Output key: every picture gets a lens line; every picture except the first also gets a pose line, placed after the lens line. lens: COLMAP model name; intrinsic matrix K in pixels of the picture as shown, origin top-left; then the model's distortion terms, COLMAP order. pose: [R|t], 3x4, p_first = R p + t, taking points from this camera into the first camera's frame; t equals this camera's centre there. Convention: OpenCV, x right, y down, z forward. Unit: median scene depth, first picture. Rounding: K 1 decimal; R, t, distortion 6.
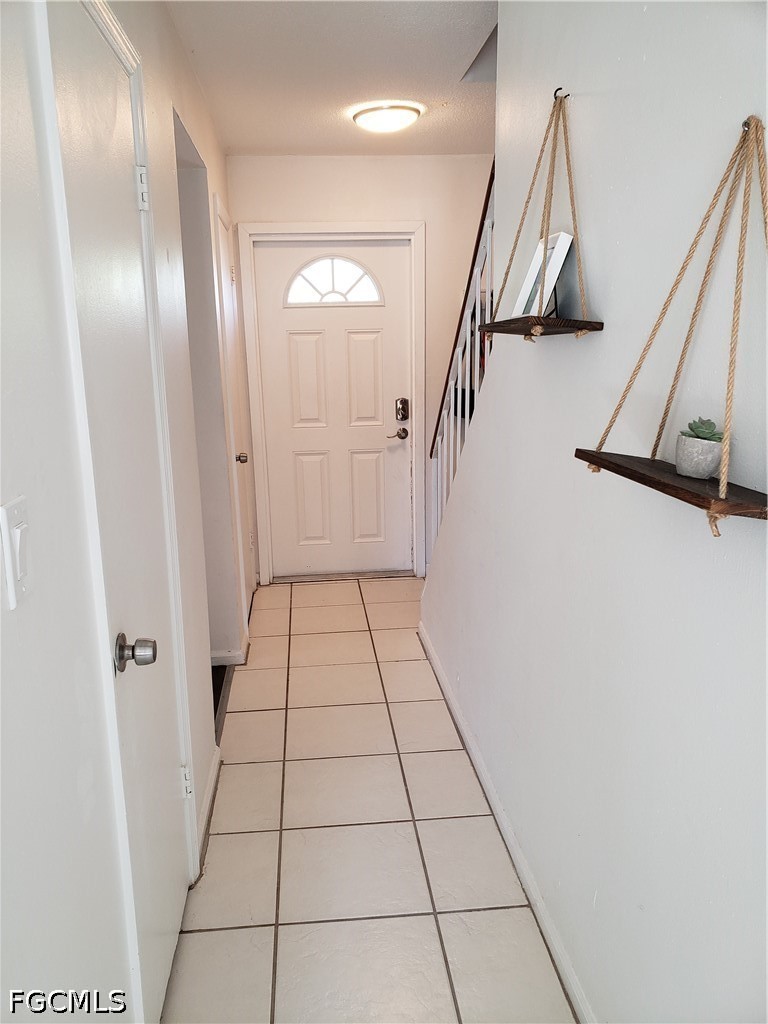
lens RADIAL K [[788.5, 0, 382.3], [0, 788.5, 512.8], [0, 0, 1]] dist [0.022530, -0.025845]
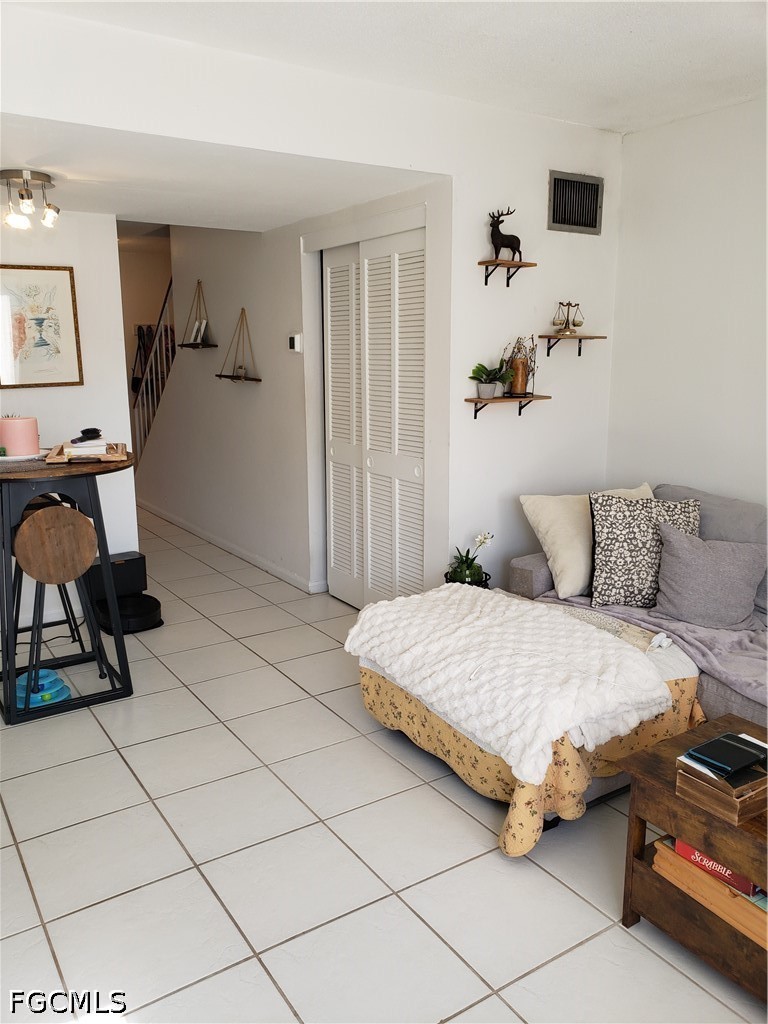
lens RADIAL K [[788.5, 0, 382.1], [0, 788.5, 515.0], [0, 0, 1]] dist [0.022530, -0.025845]
pose [[0.888410, -0.089420, 0.450257, -0.738306], [0.098481, 0.995133, 0.003317, 0.585772], [-0.448363, 0.041395, 0.892893, -2.492393]]
